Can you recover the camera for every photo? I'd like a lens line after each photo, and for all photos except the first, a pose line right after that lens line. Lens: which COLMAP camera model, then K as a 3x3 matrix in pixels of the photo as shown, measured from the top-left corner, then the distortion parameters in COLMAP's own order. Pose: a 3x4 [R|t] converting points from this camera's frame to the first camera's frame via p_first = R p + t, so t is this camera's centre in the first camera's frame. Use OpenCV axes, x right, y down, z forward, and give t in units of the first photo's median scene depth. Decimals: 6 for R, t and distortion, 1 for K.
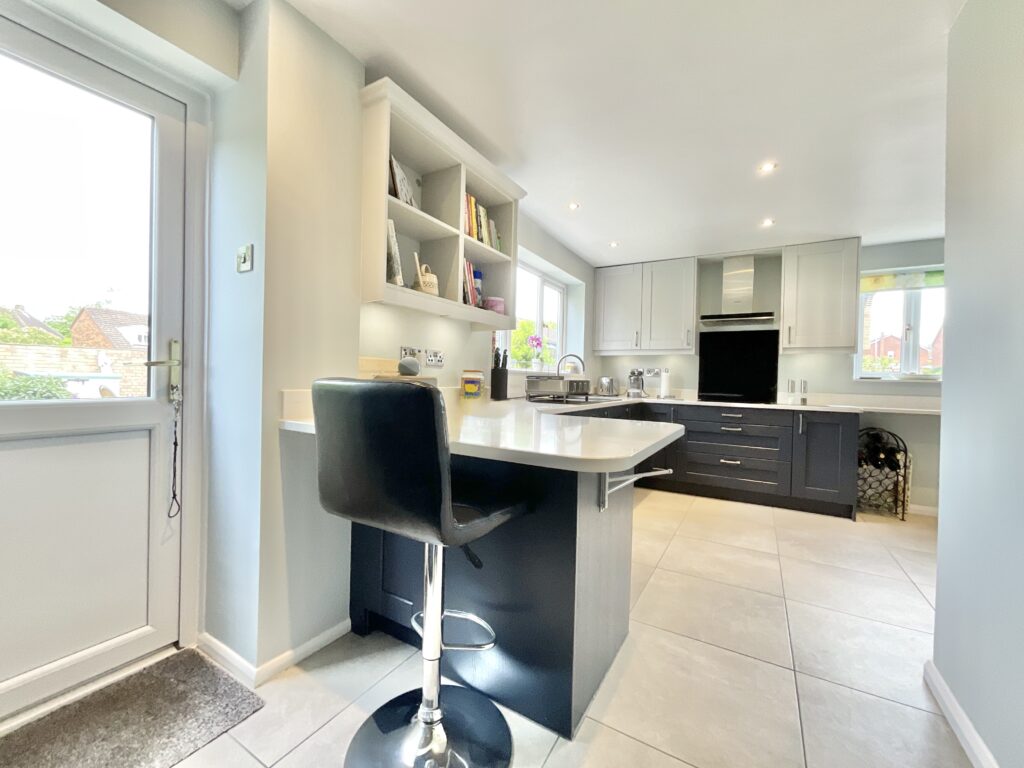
lens RADIAL K [[416.4, 0, 510.1], [0, 416.4, 383.7], [0, 0, 1]] dist [-0.001544, 0.000376]
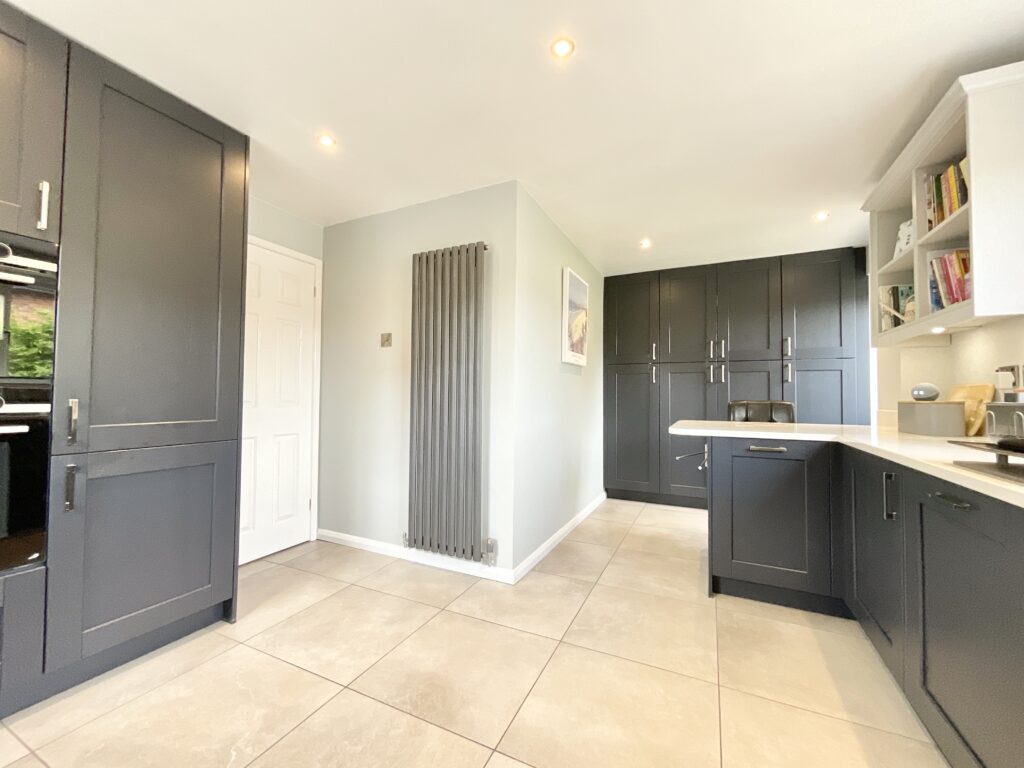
lens RADIAL K [[416.4, 0, 510.1], [0, 416.4, 383.7], [0, 0, 1]] dist [-0.001544, 0.000376]
pose [[-0.995139, -0.039921, -0.090022, 0.487629], [-0.038262, 0.999066, -0.020077, -0.000552], [0.090740, -0.016535, -0.995737, 1.053012]]
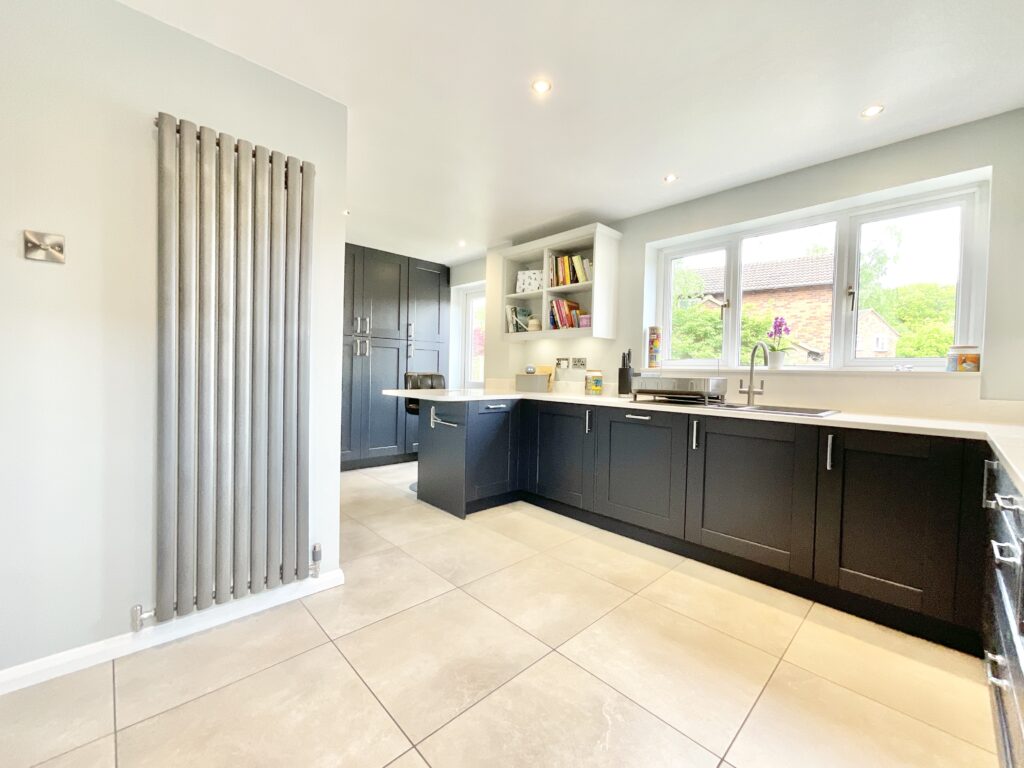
lens RADIAL K [[416.4, 0, 510.1], [0, 416.4, 383.7], [0, 0, 1]] dist [-0.001544, 0.000376]
pose [[-0.262872, -0.008433, -0.964794, 0.894123], [-0.043393, 0.999053, 0.003090, 0.013260], [0.963854, 0.042677, -0.262989, 0.767349]]
